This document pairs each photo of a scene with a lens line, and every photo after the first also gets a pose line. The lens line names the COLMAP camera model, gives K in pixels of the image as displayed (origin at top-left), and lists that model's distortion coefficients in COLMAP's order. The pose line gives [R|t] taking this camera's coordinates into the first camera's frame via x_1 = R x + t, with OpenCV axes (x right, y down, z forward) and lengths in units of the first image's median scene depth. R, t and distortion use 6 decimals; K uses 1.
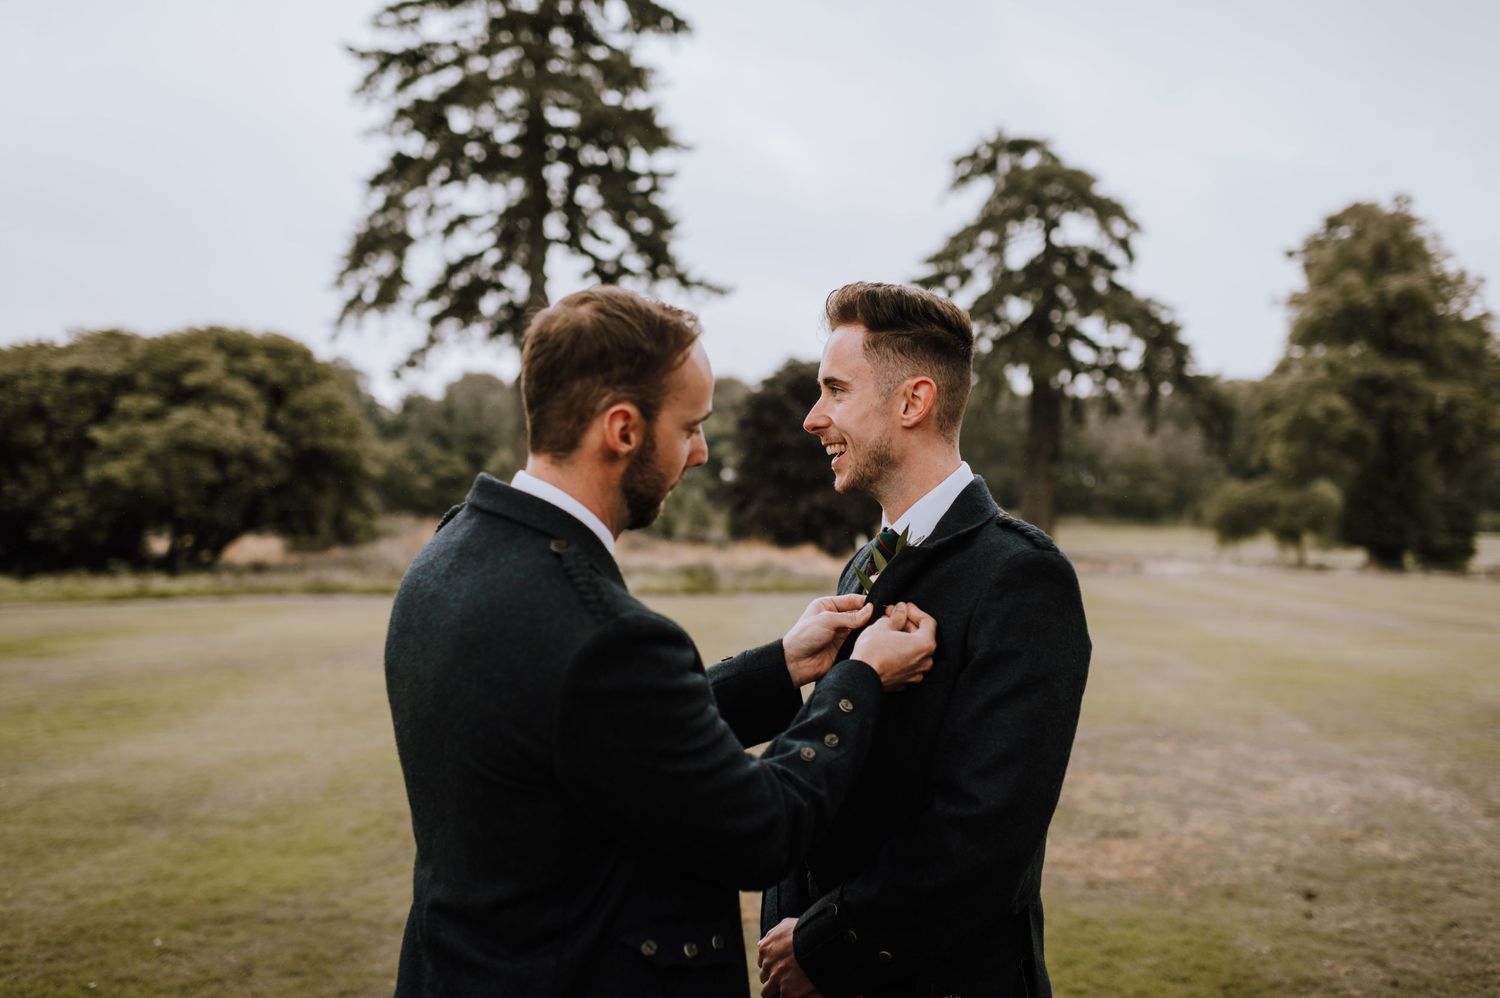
lens RADIAL K [[1517.4, 0, 750.0], [0, 1517.4, 499.0], [0, 0, 1]] dist [-0.003898, 0.032913]
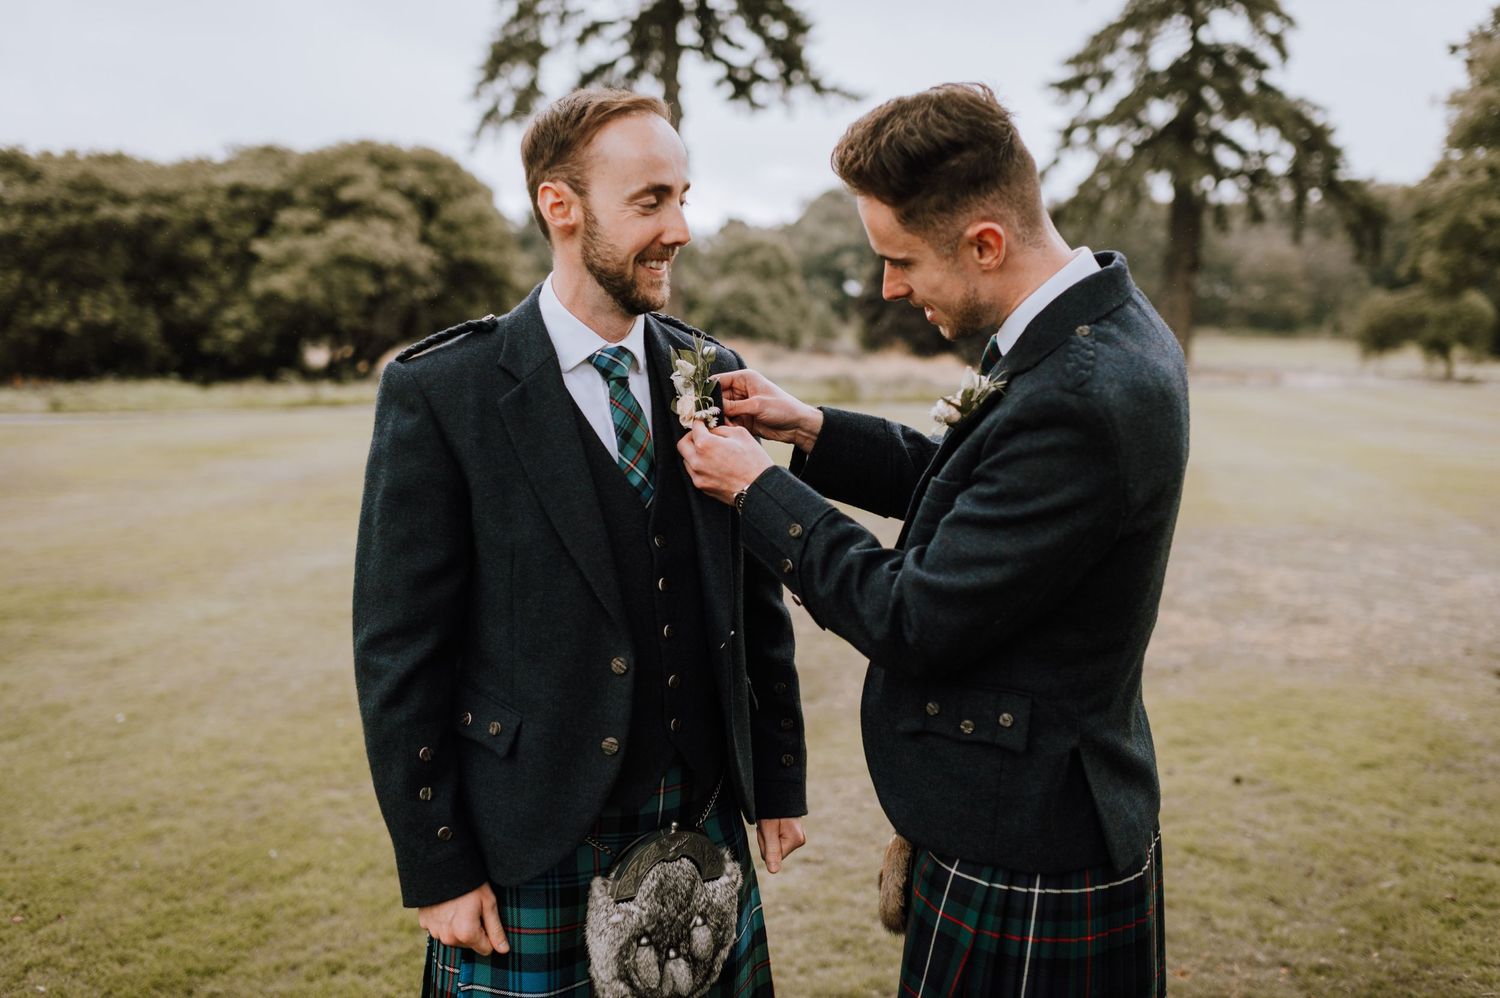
lens RADIAL K [[1517.5, 0, 746.0], [0, 1517.5, 502.5], [0, 0, 1]] dist [-0.007776, 0.010625]
pose [[0.996680, 0.008058, -0.081016, -0.008589], [0.002113, 0.992194, 0.124682, 0.000664], [0.081388, -0.124439, 0.988884, -0.009796]]
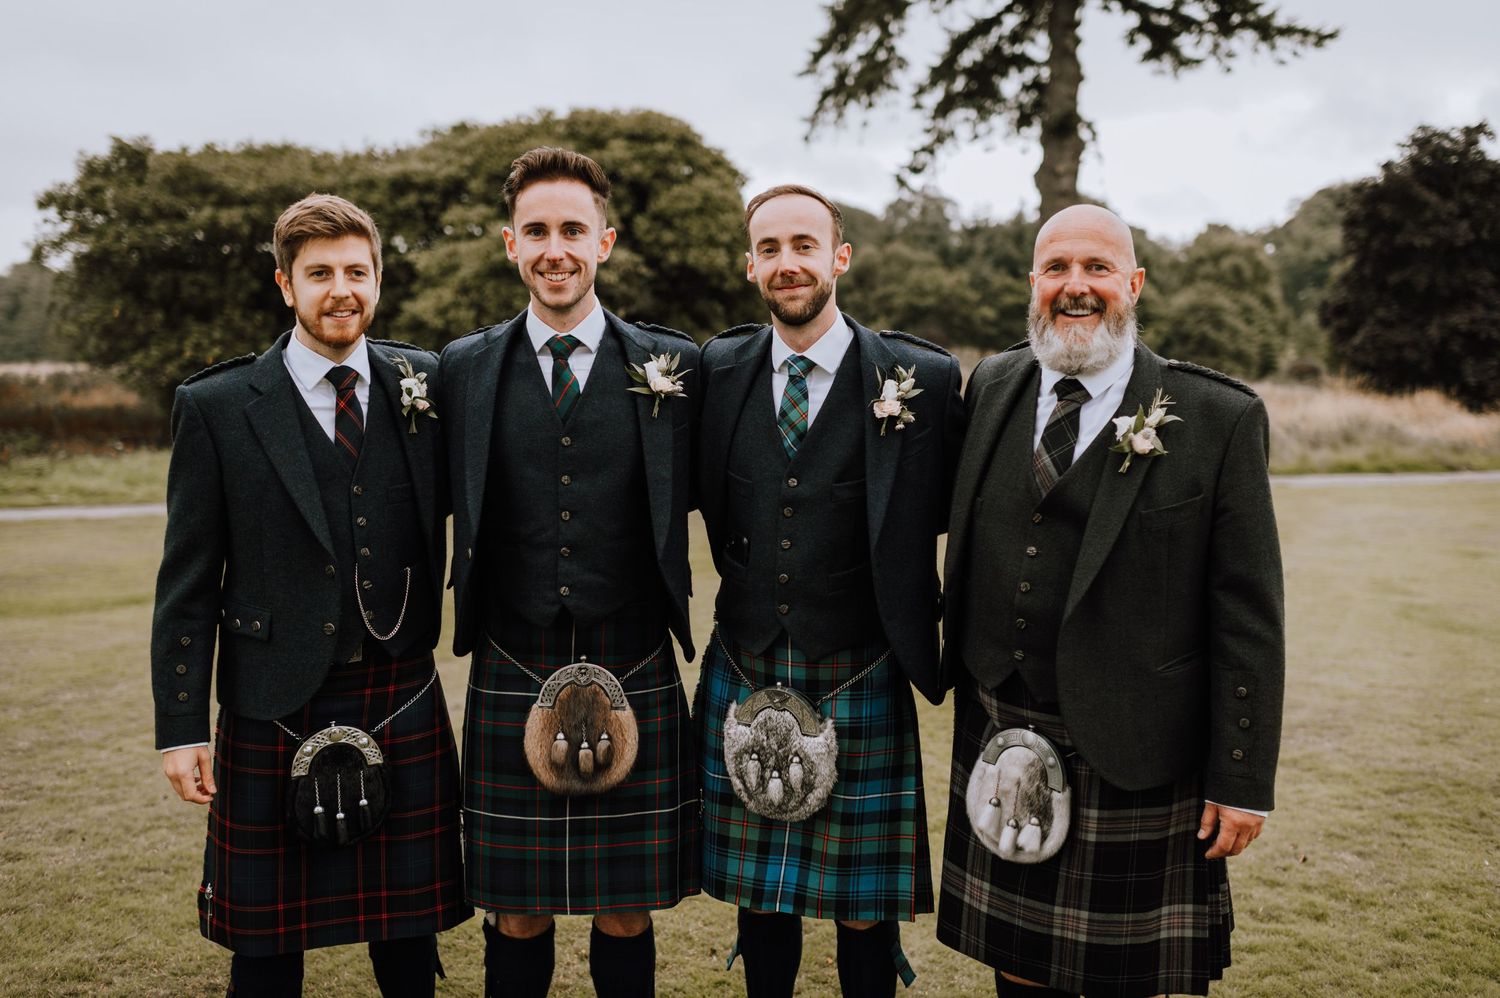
lens RADIAL K [[1517.4, 0, 750.0], [0, 1517.4, 499.0], [0, 0, 1]] dist [-0.003898, 0.032913]
pose [[0.923310, 0.020136, -0.383528, 0.013213], [0.022542, 0.994062, 0.106458, 0.000284], [0.383394, -0.106939, 0.917373, 0.199769]]
